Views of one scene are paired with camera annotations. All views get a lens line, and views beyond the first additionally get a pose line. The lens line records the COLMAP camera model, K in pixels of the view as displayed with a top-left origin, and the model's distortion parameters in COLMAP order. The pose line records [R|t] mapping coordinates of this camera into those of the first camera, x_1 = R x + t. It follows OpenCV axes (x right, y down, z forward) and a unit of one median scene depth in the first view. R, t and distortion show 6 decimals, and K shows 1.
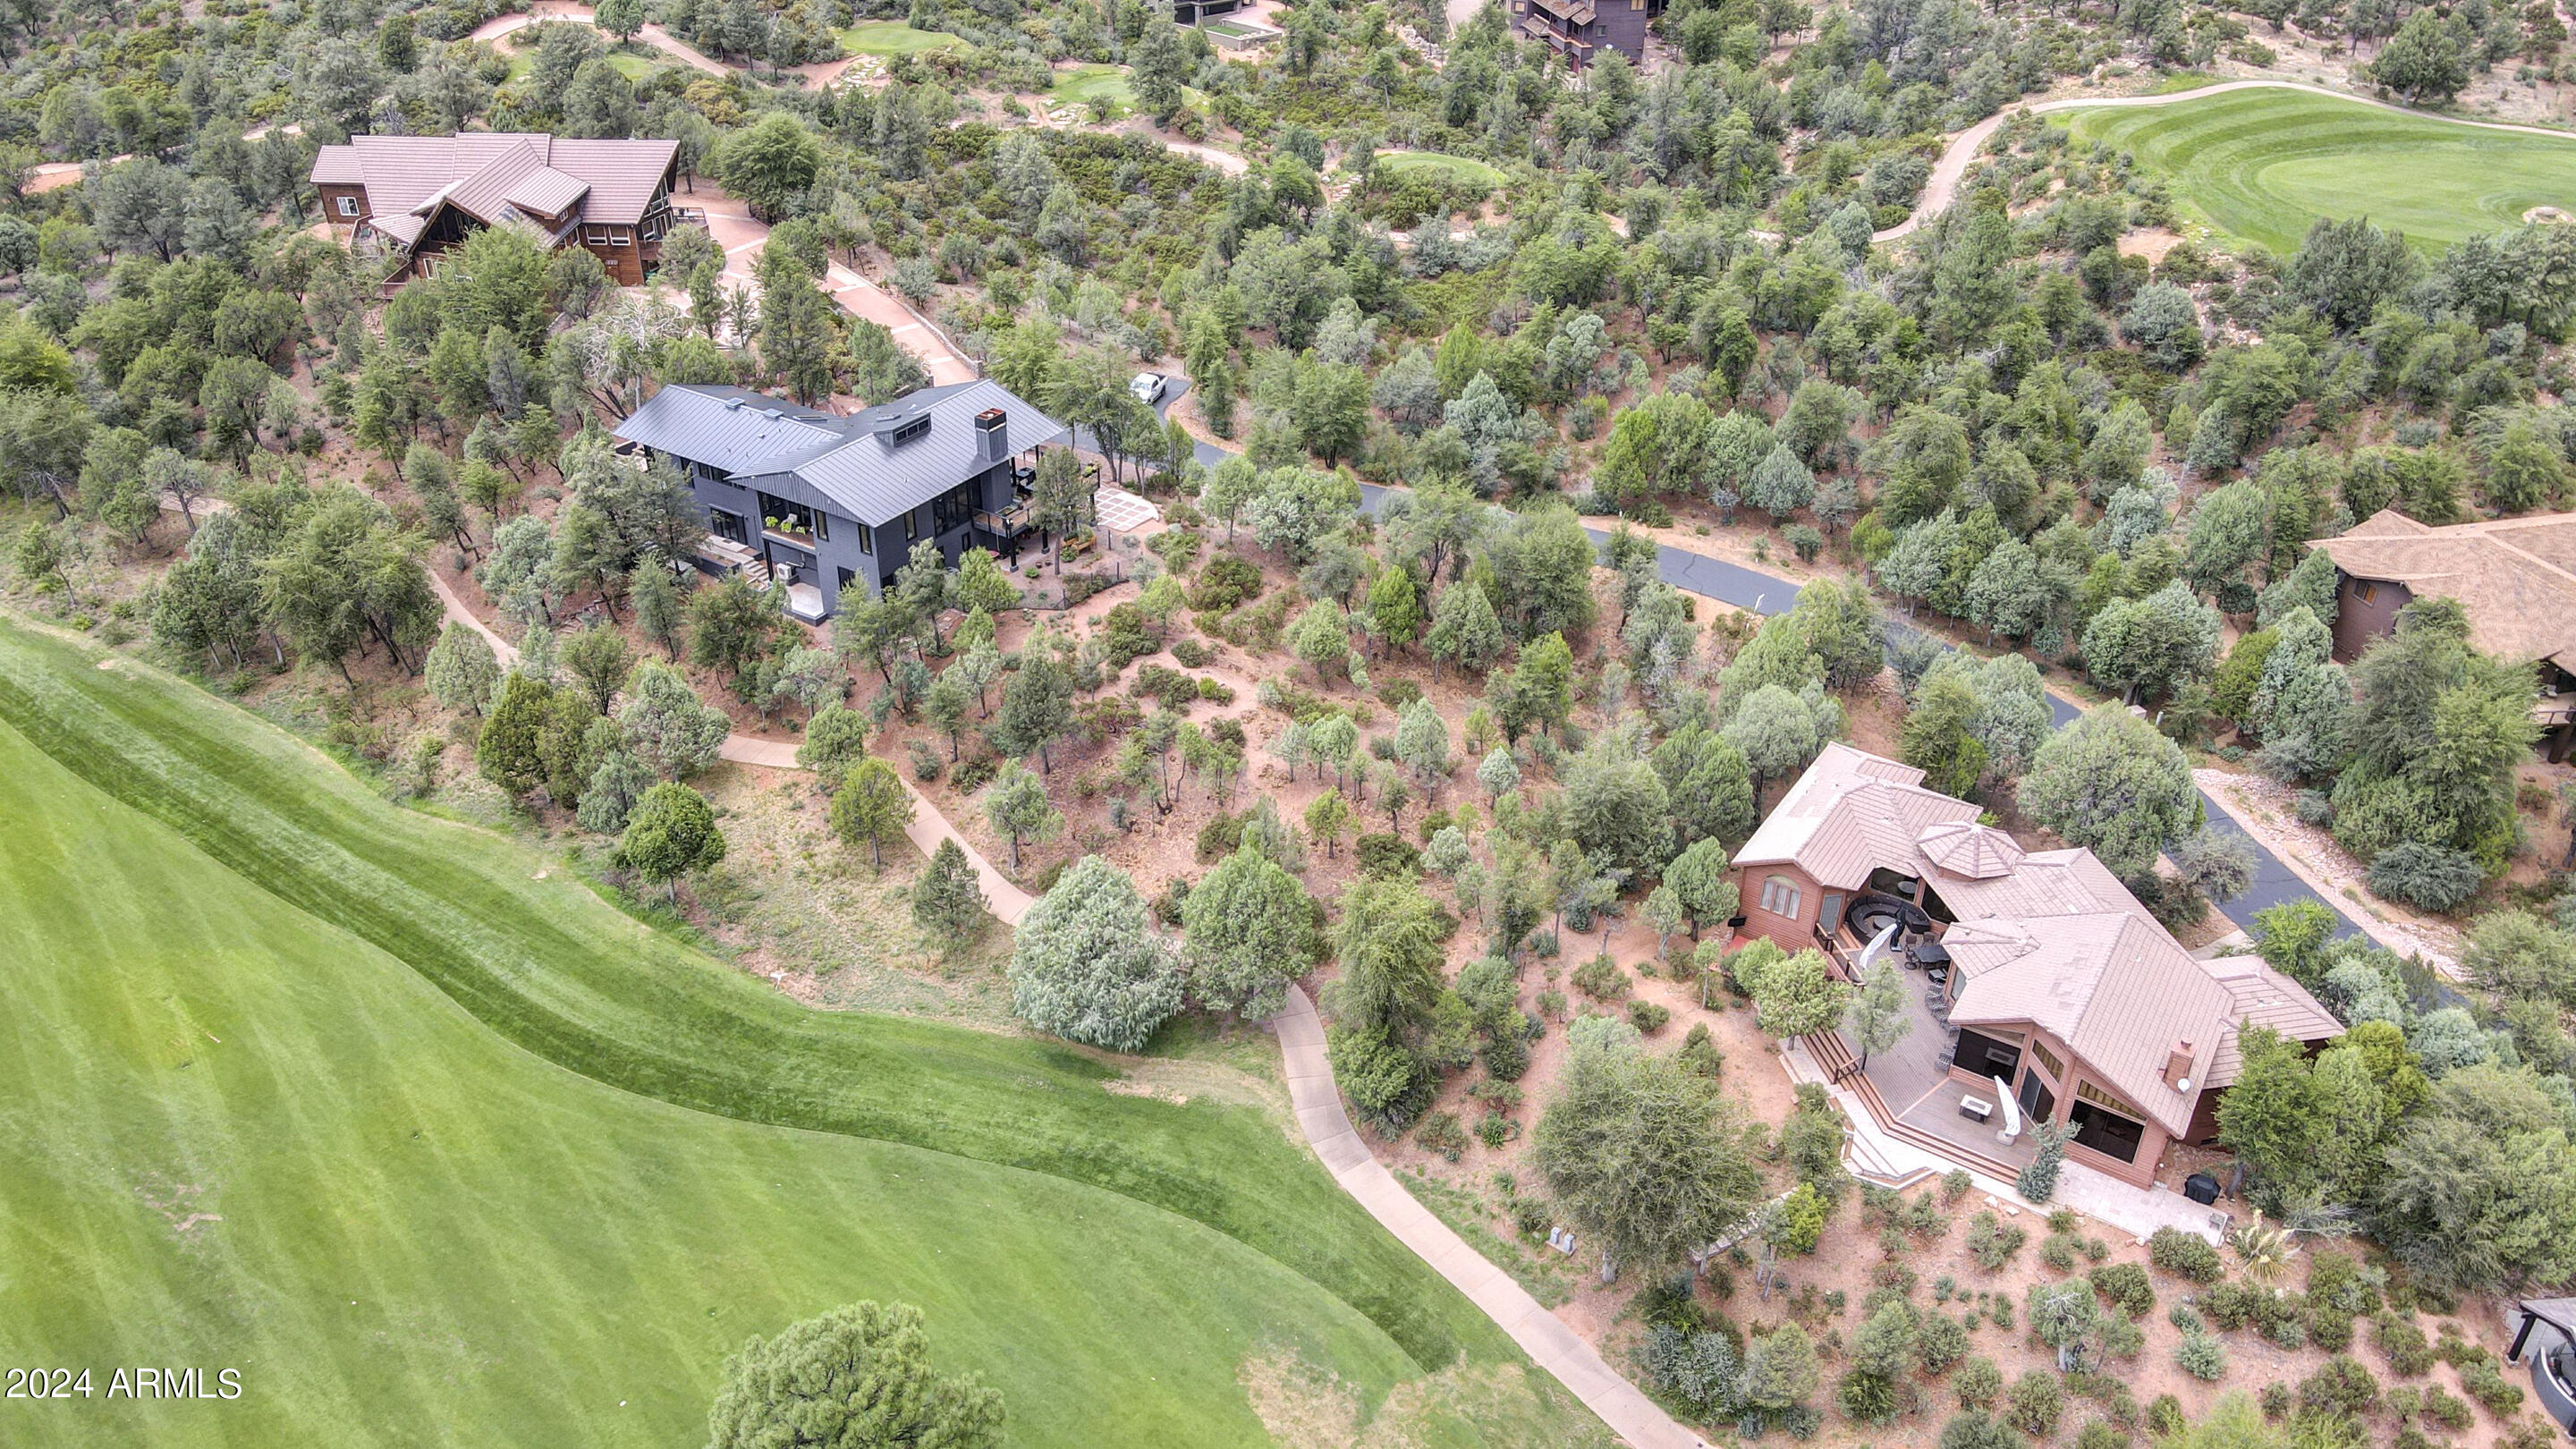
lens RADIAL K [[1889.5, 0, 1264.5], [0, 1889.5, 728.2], [0, 0, 1]] dist [0.007611, 0.019318]
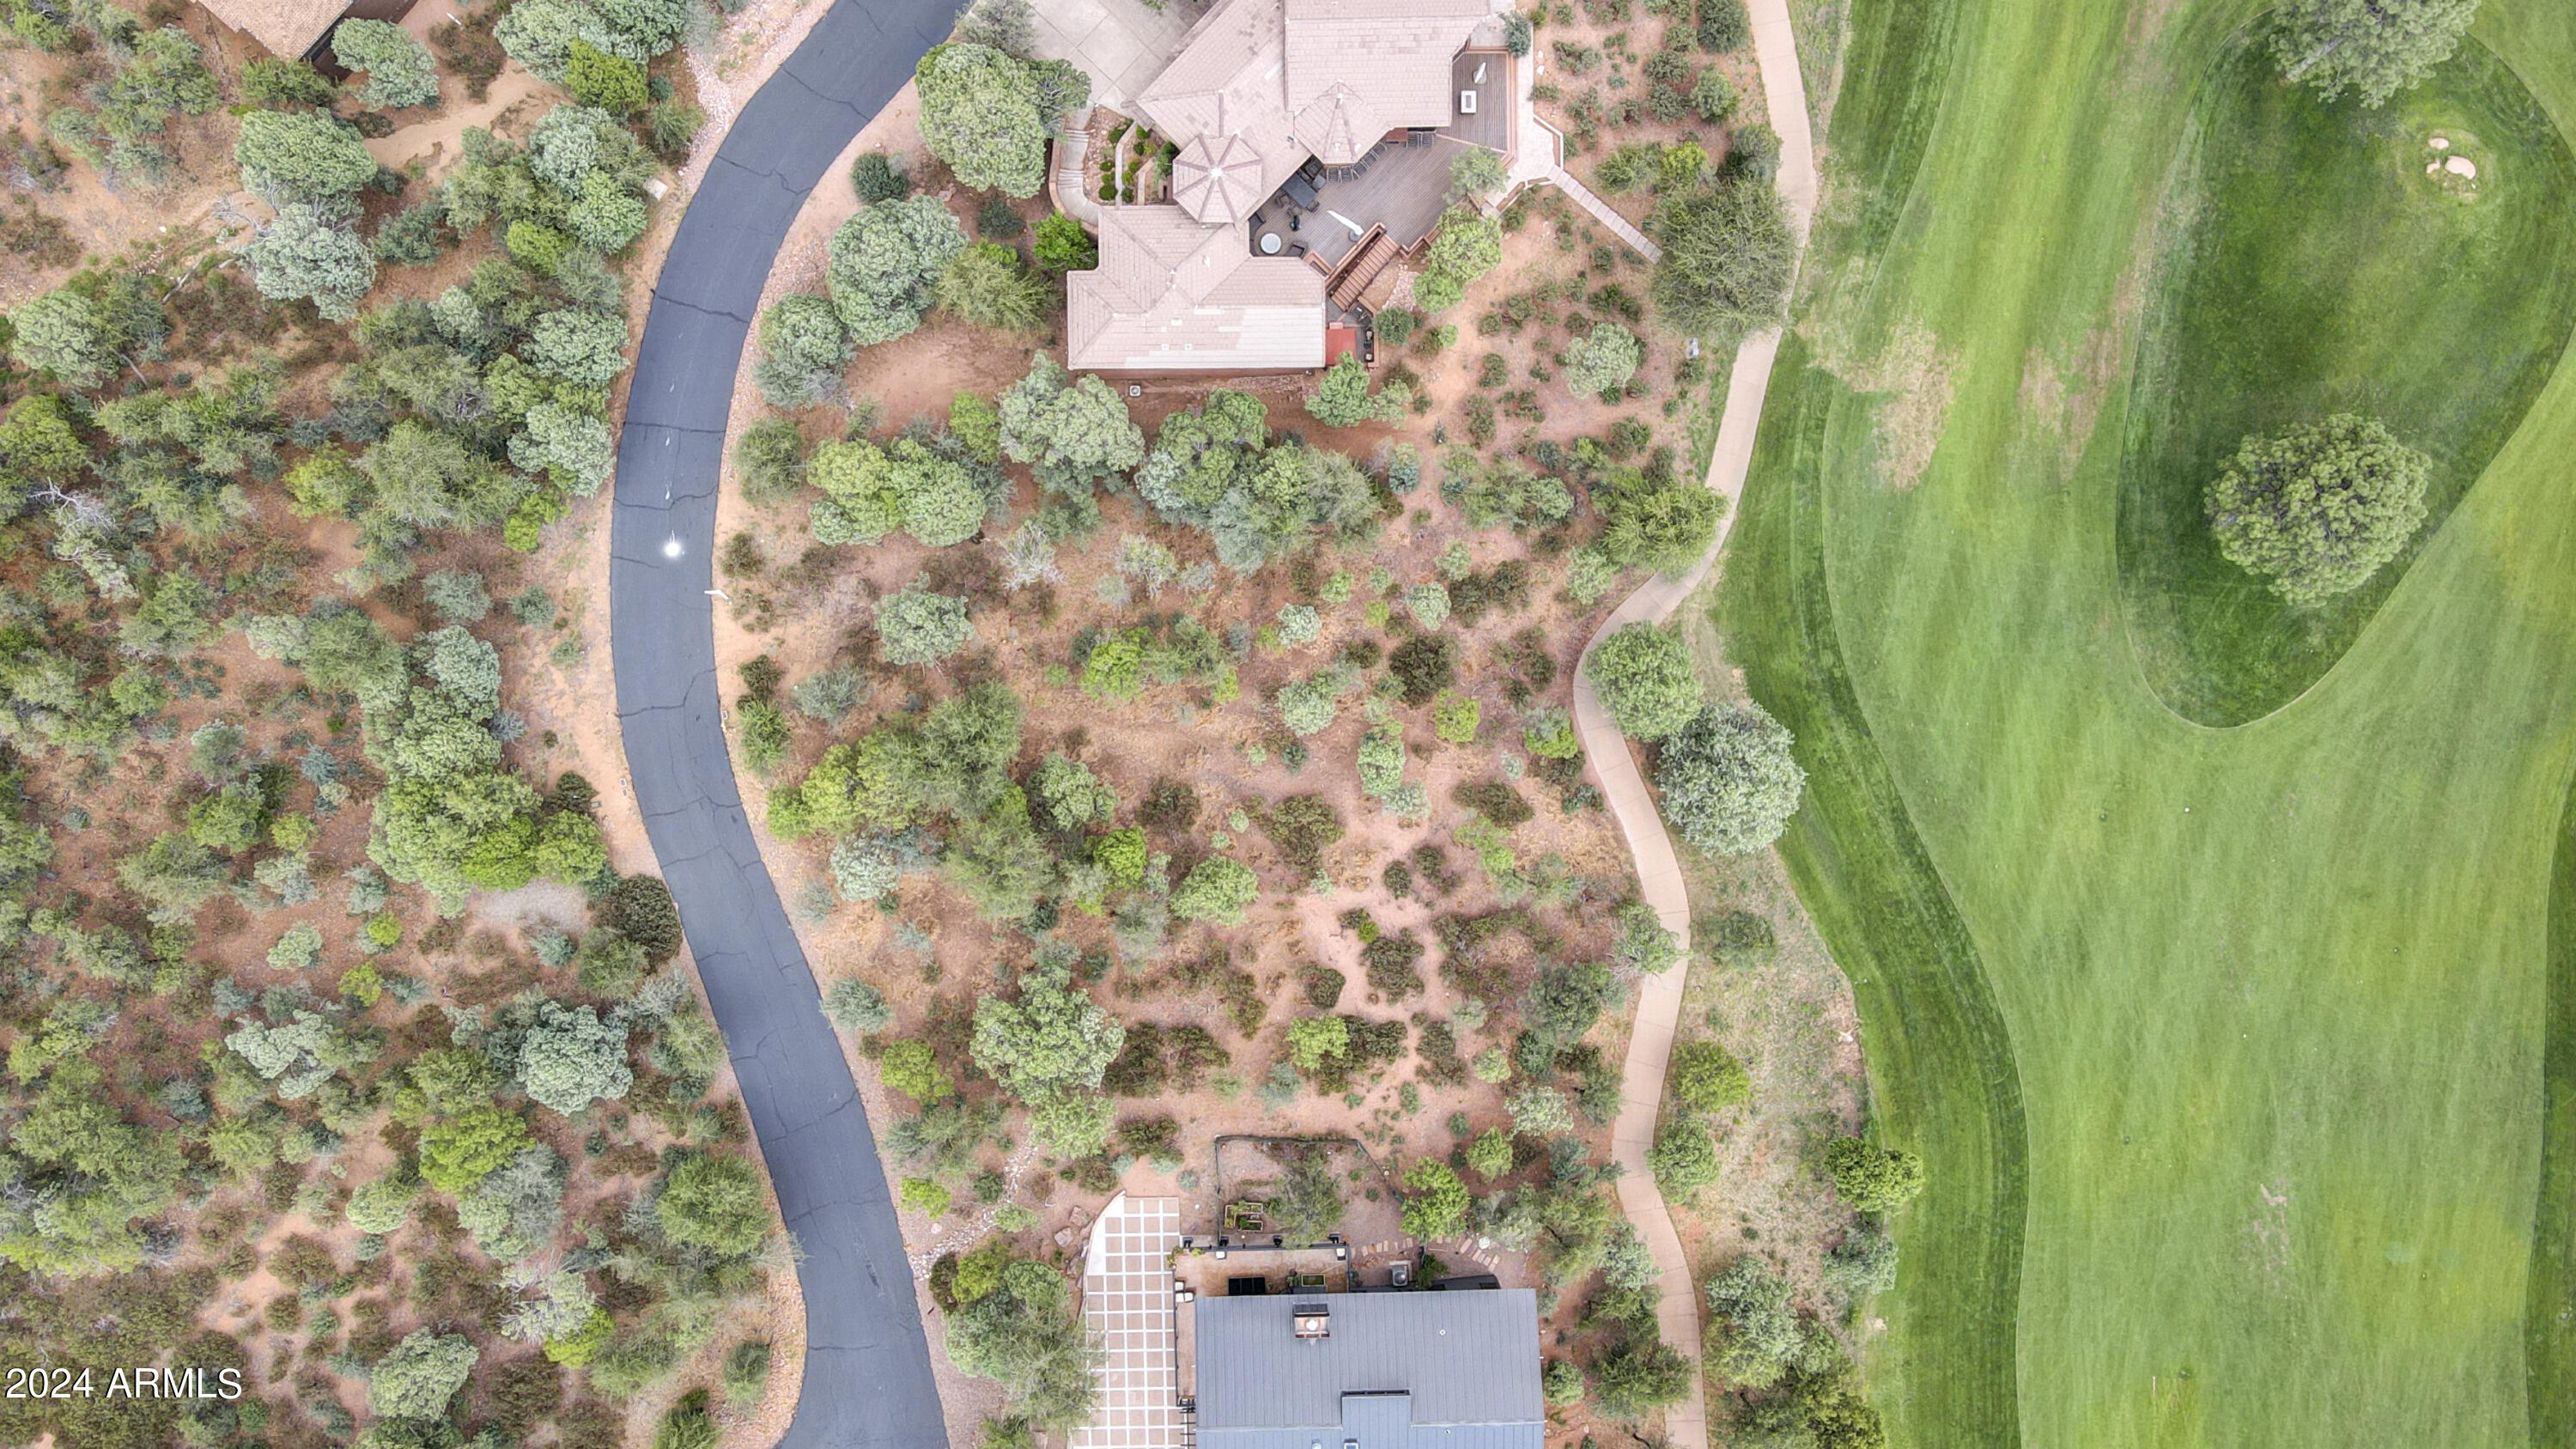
lens RADIAL K [[1889.7, 0, 1306.8], [0, 1889.7, 778.7], [0, 0, 1]] dist [0.007611, 0.019318]
pose [[-0.576380, -0.817172, 0.004051, 0.055905], [0.419478, -0.291612, 0.859651, -1.009541], [-0.701302, 0.497185, 0.510865, 0.612083]]
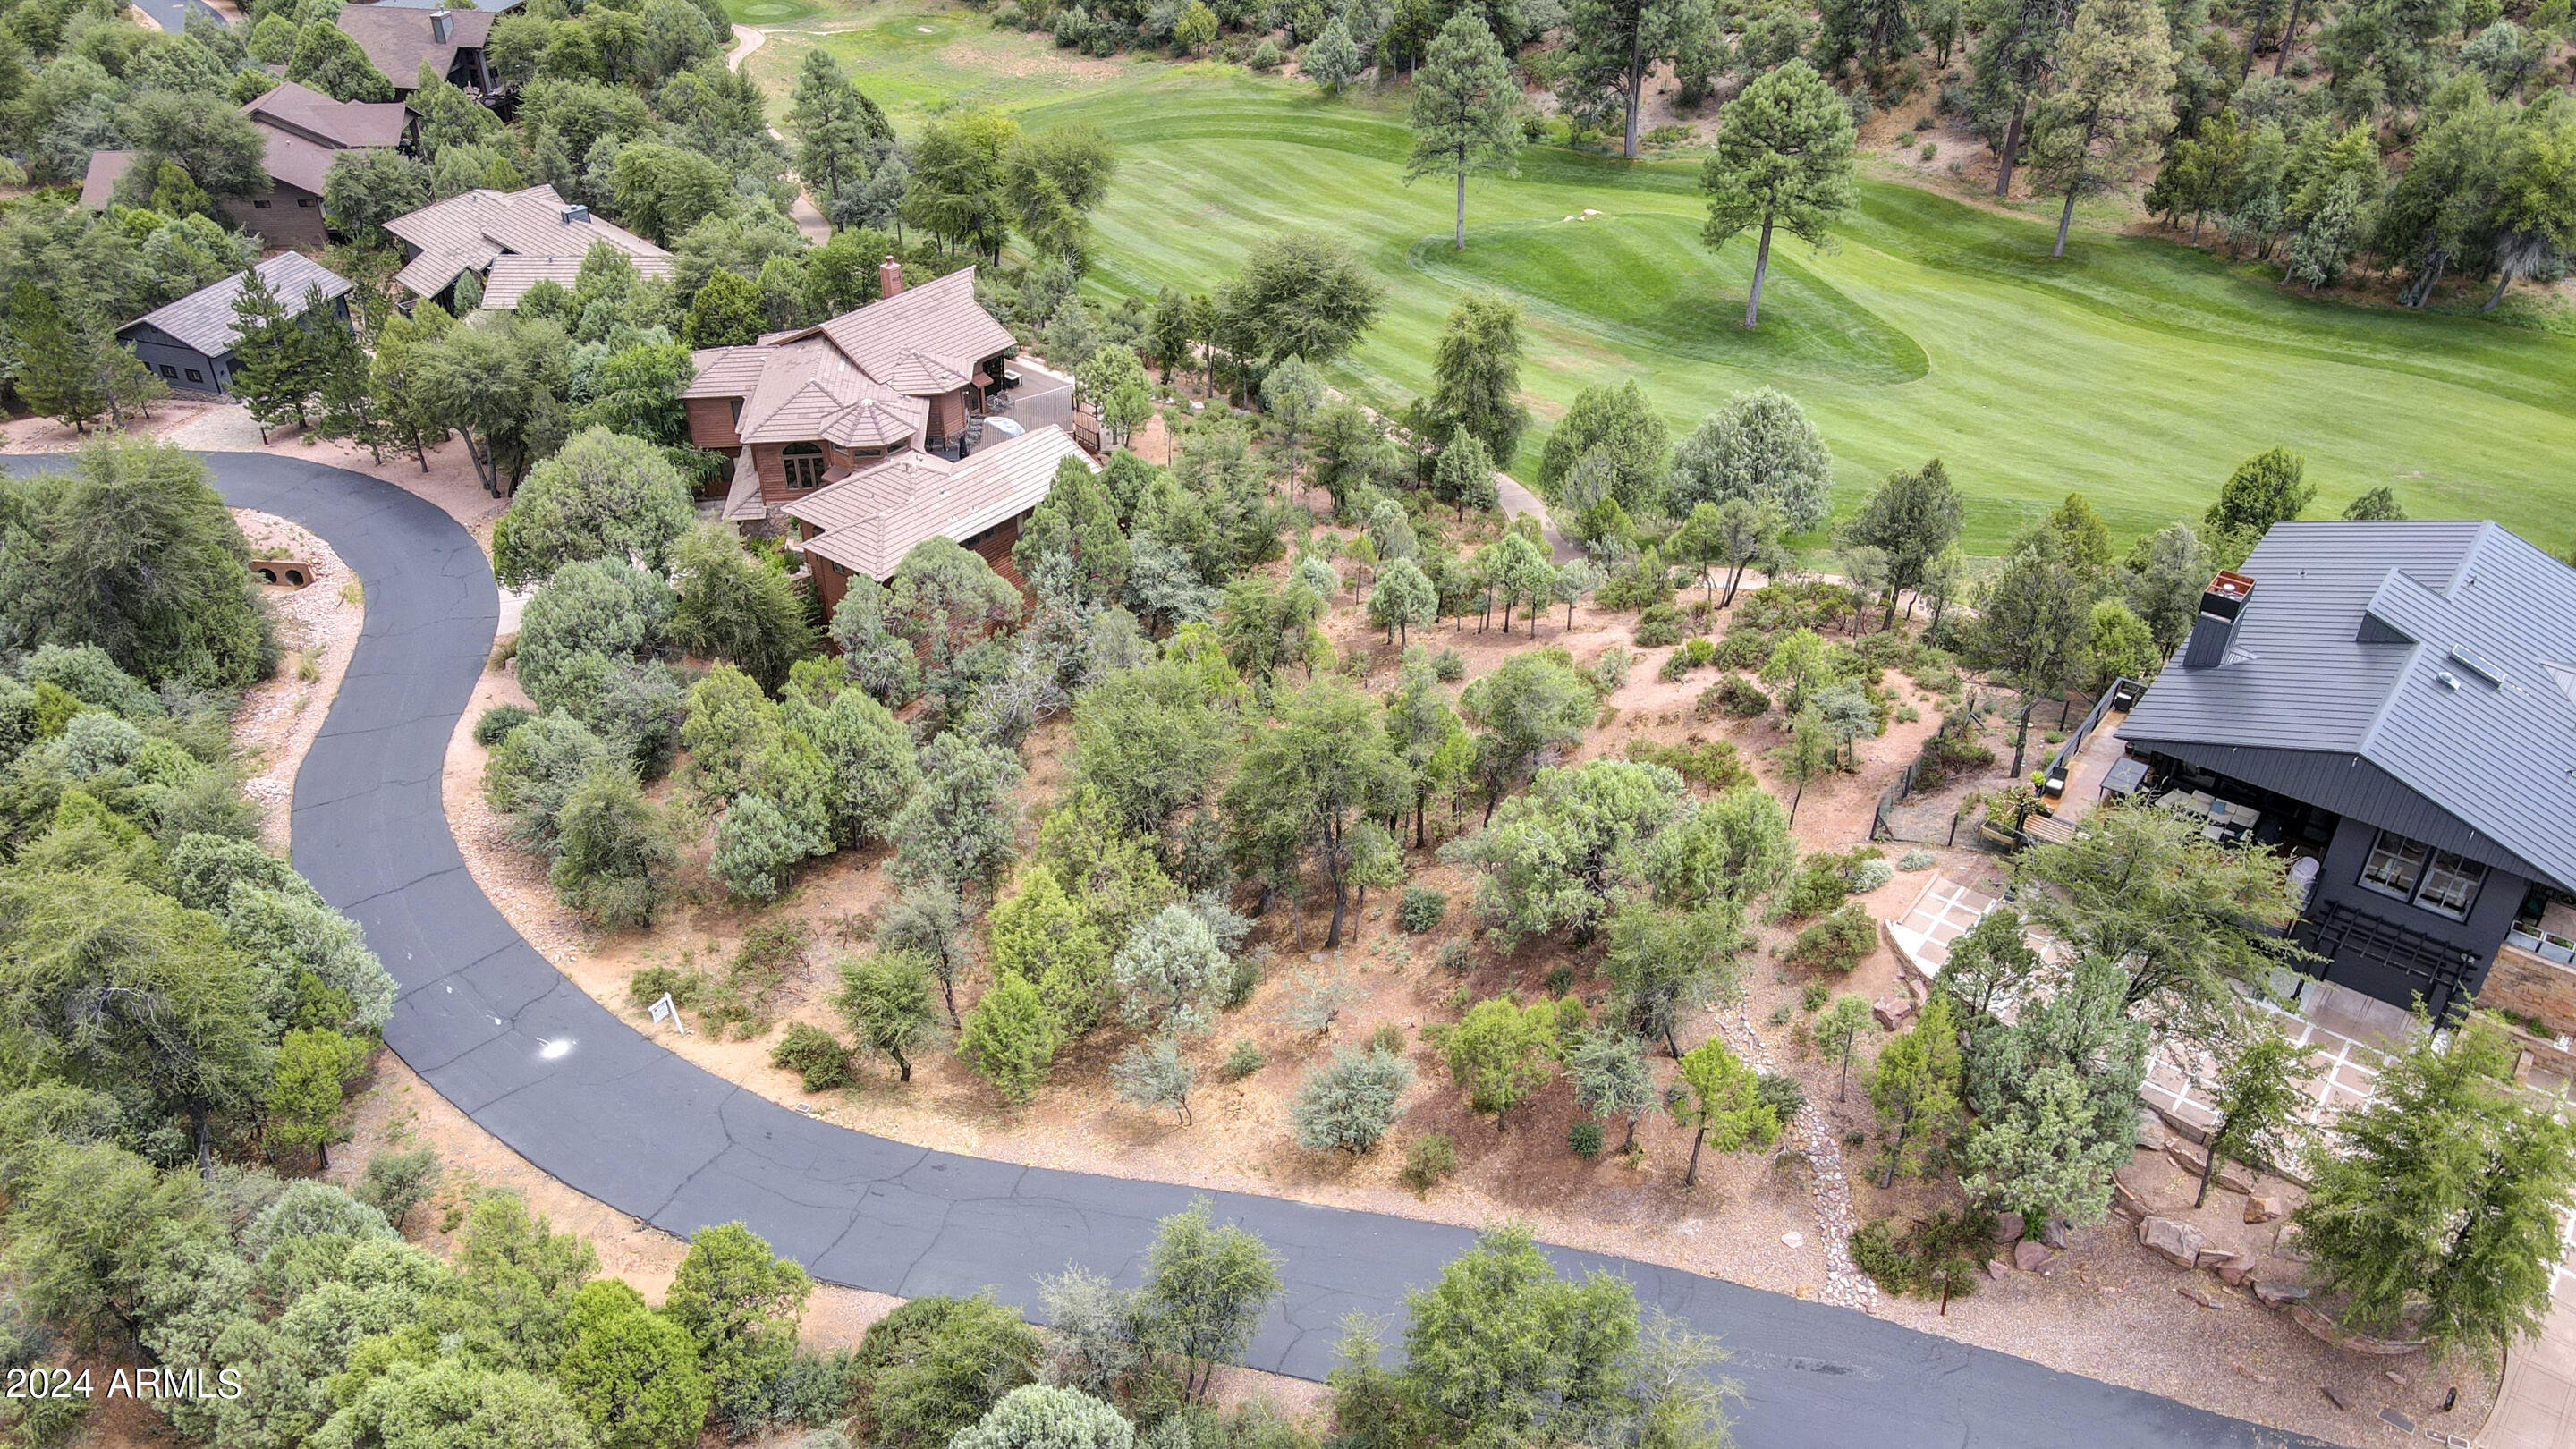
lens RADIAL K [[1889.5, 0, 1287.5], [0, 1889.5, 725.3], [0, 0, 1]] dist [0.007611, 0.019318]
pose [[-0.997015, -0.037430, 0.067530, 0.089803], [0.044756, 0.432520, 0.900513, -0.791589], [-0.062914, 0.900847, -0.429553, 1.634243]]
